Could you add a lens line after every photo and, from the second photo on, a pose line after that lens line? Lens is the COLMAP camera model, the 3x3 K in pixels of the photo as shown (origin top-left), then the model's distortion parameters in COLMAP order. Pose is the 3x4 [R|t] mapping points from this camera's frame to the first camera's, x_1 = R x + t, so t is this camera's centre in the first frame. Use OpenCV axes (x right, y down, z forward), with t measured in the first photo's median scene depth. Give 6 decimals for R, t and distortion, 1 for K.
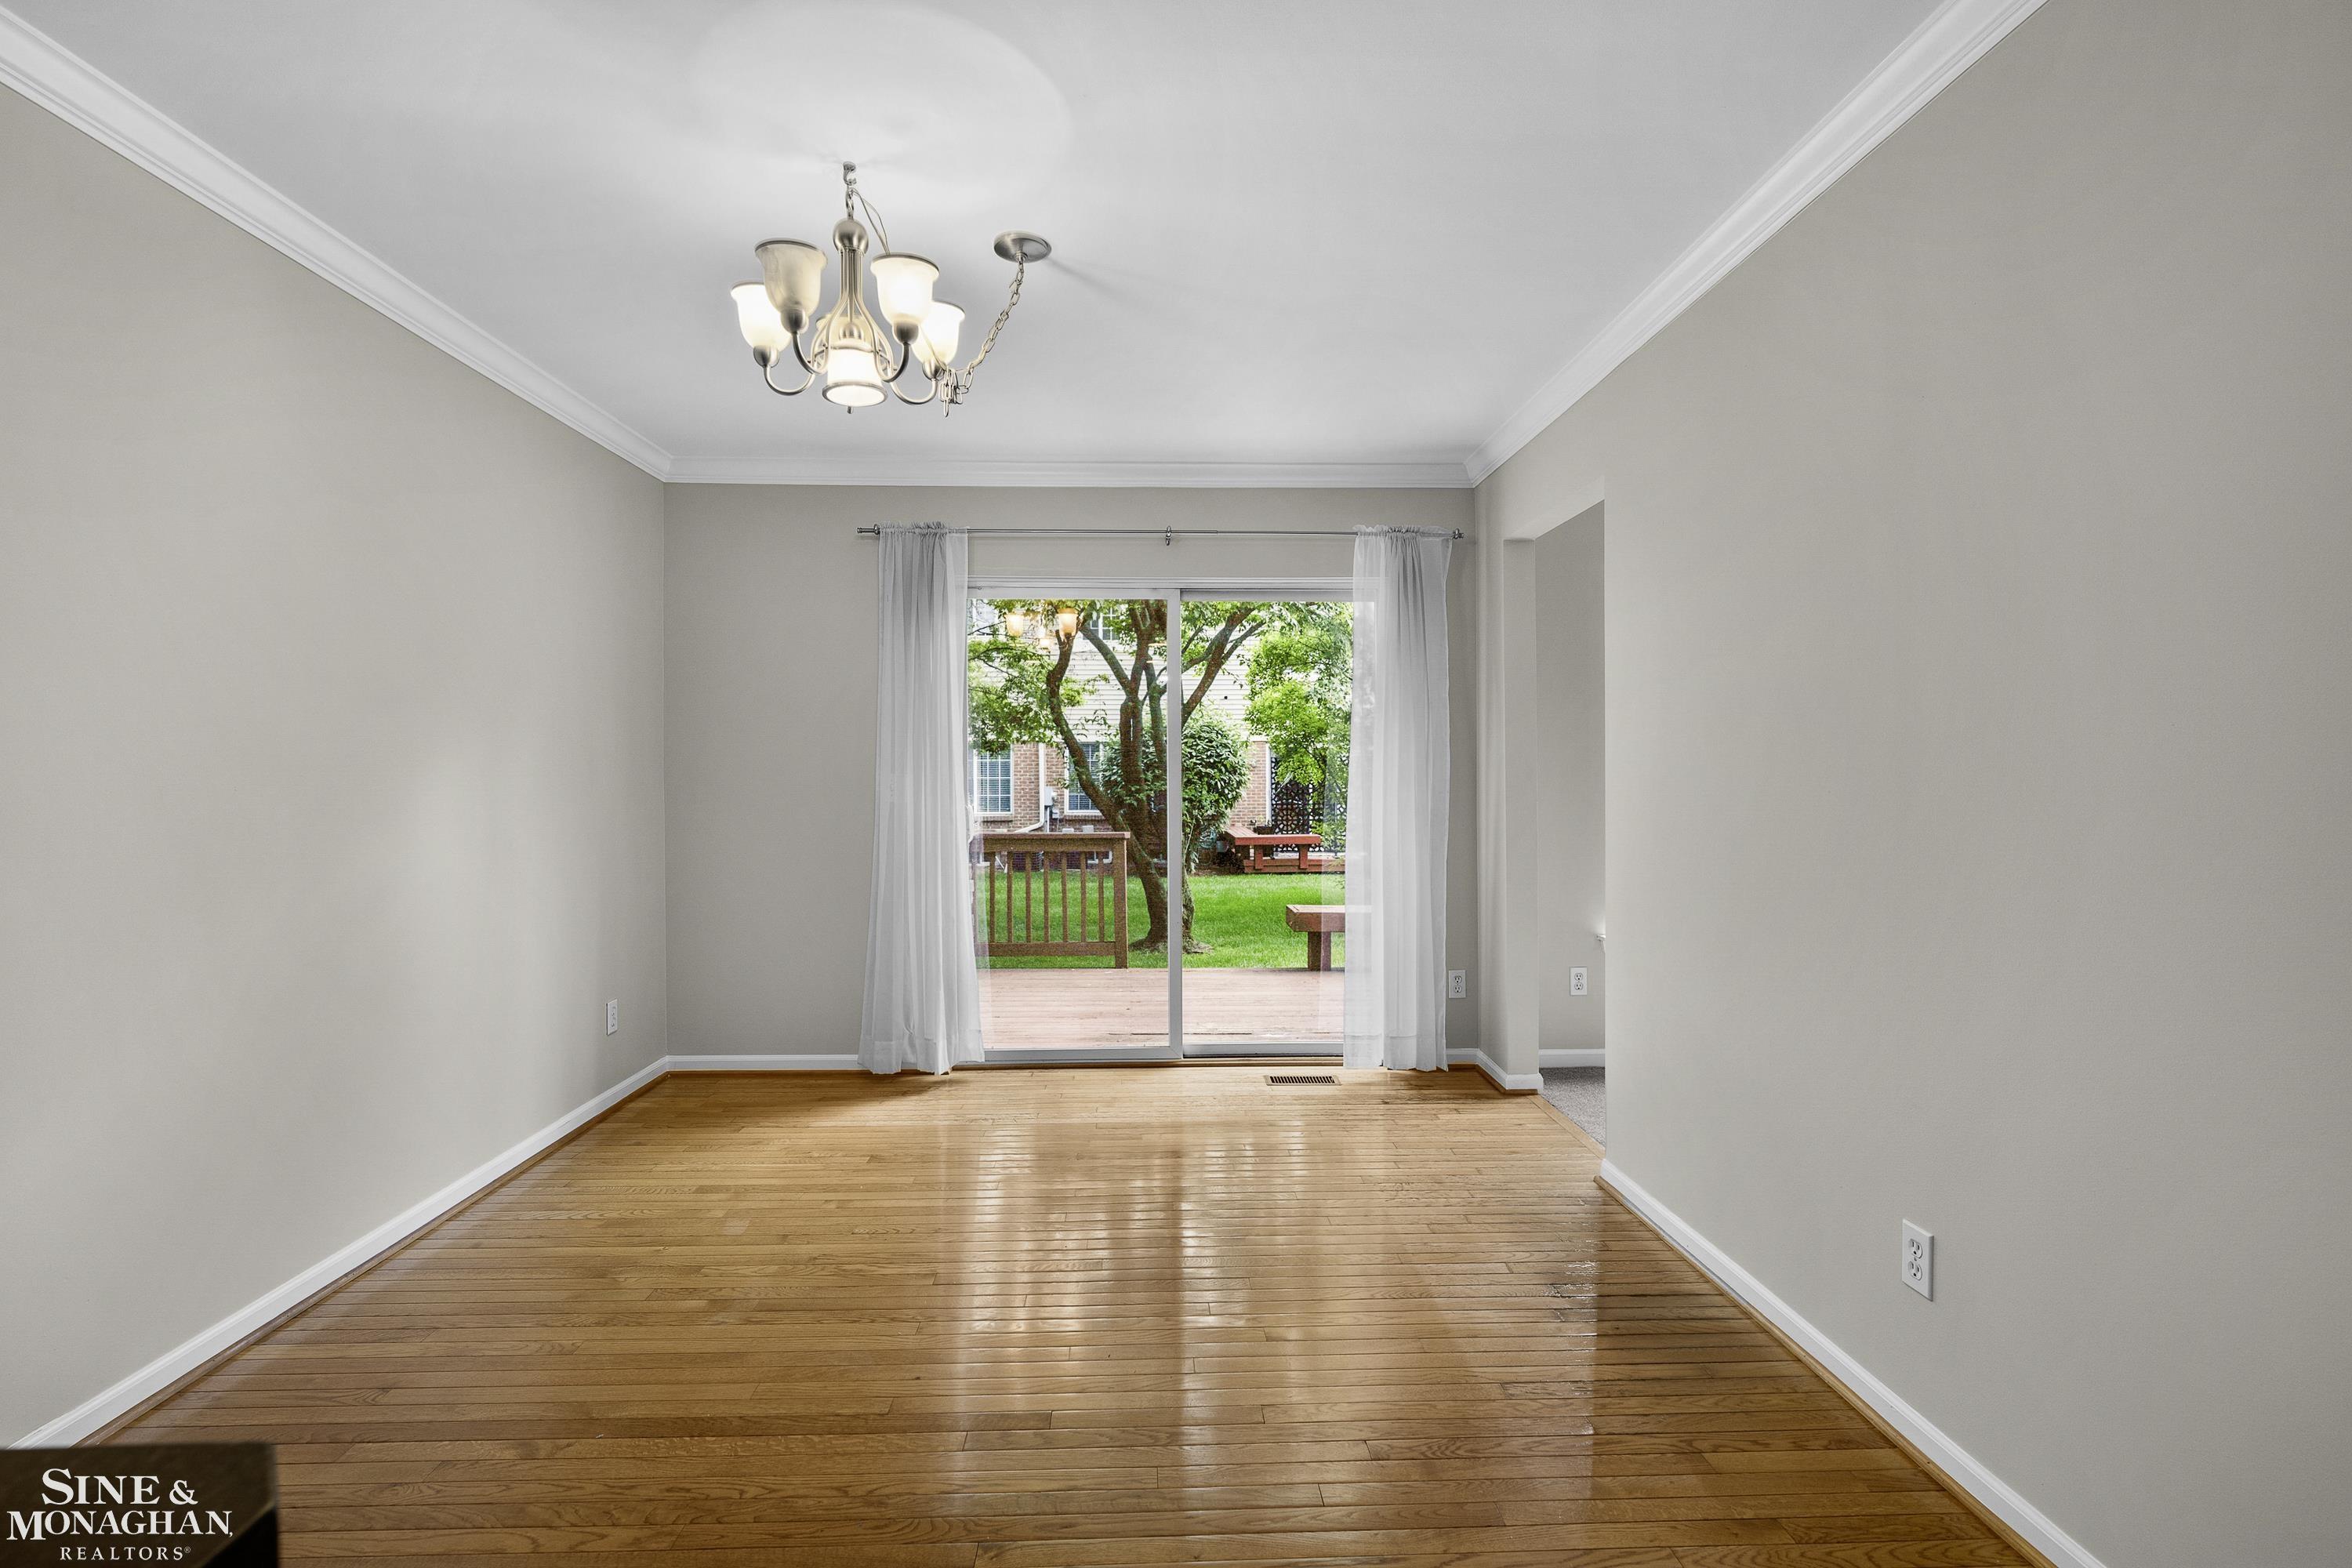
lens RADIAL K [[1079.7, 0, 1171.5], [0, 1079.7, 773.2], [0, 0, 1]] dist [-0.002865, 0.000534]
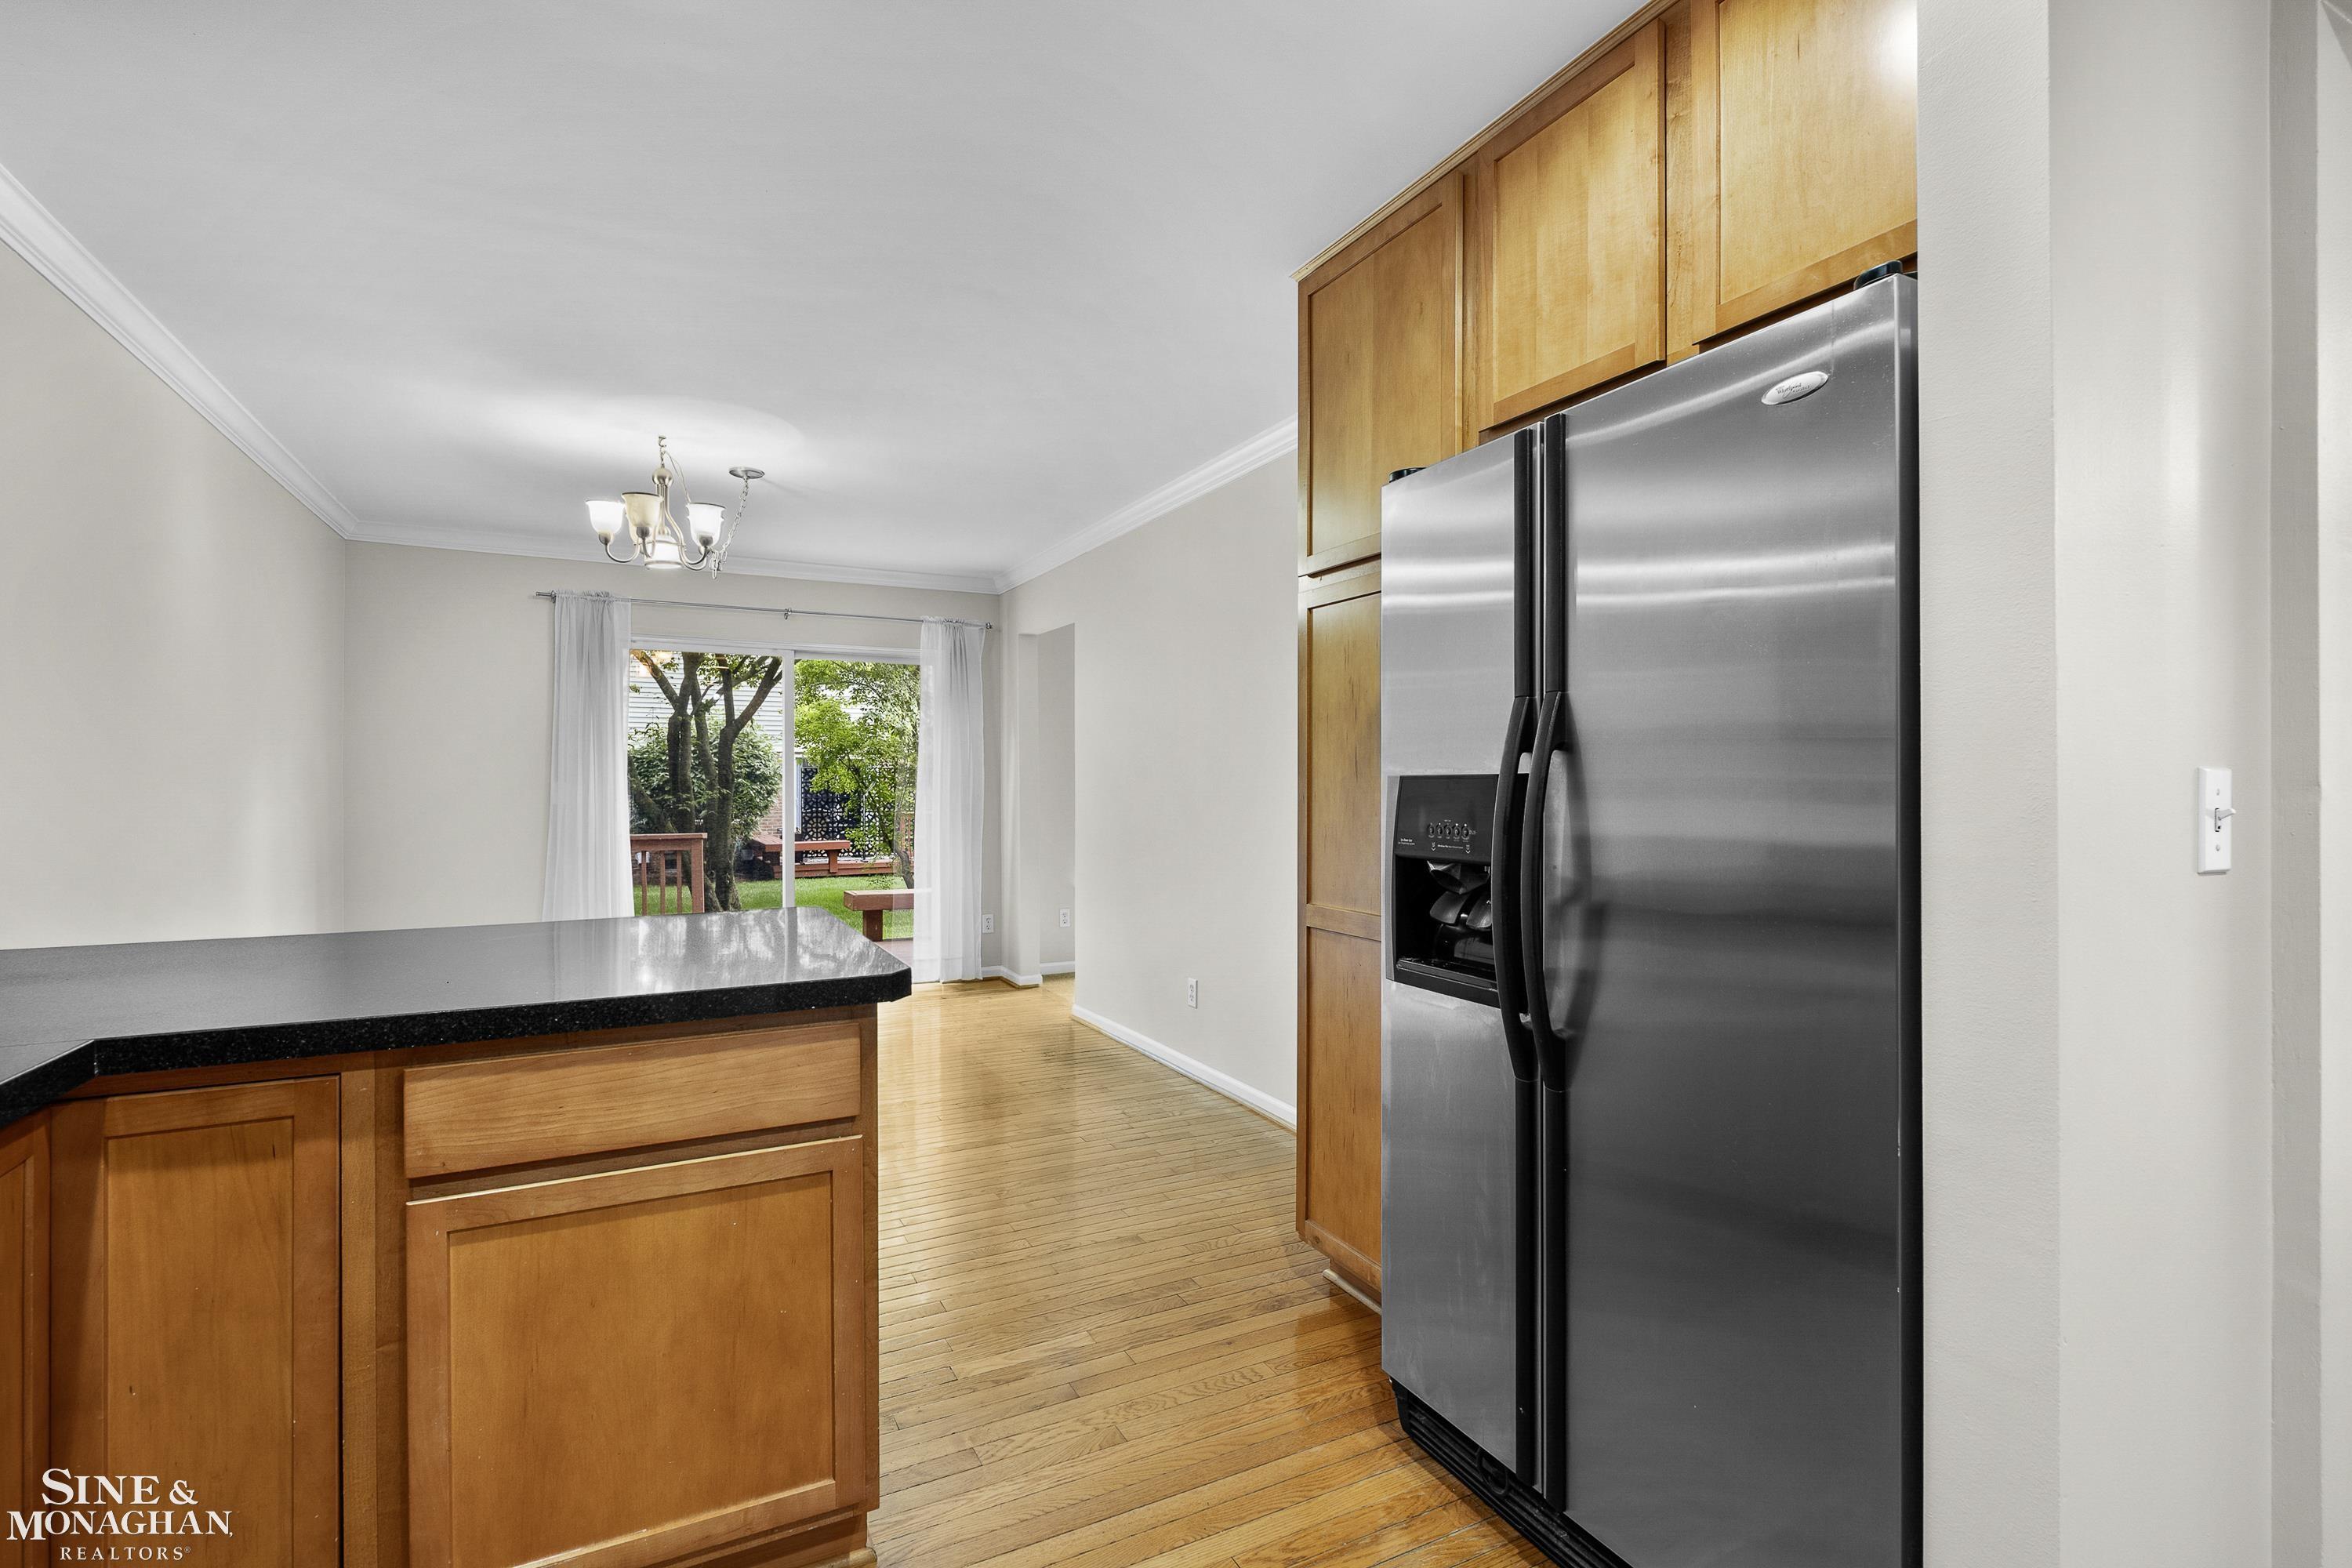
lens RADIAL K [[1079.7, 0, 1175.4], [0, 1079.7, 781.9], [0, 0, 1]] dist [-0.002865, 0.000534]
pose [[0.901895, 0.002640, 0.431947, -0.085741], [-0.002126, 0.999996, -0.001673, 0.000104], [-0.431950, 0.000591, 0.901897, -0.268189]]
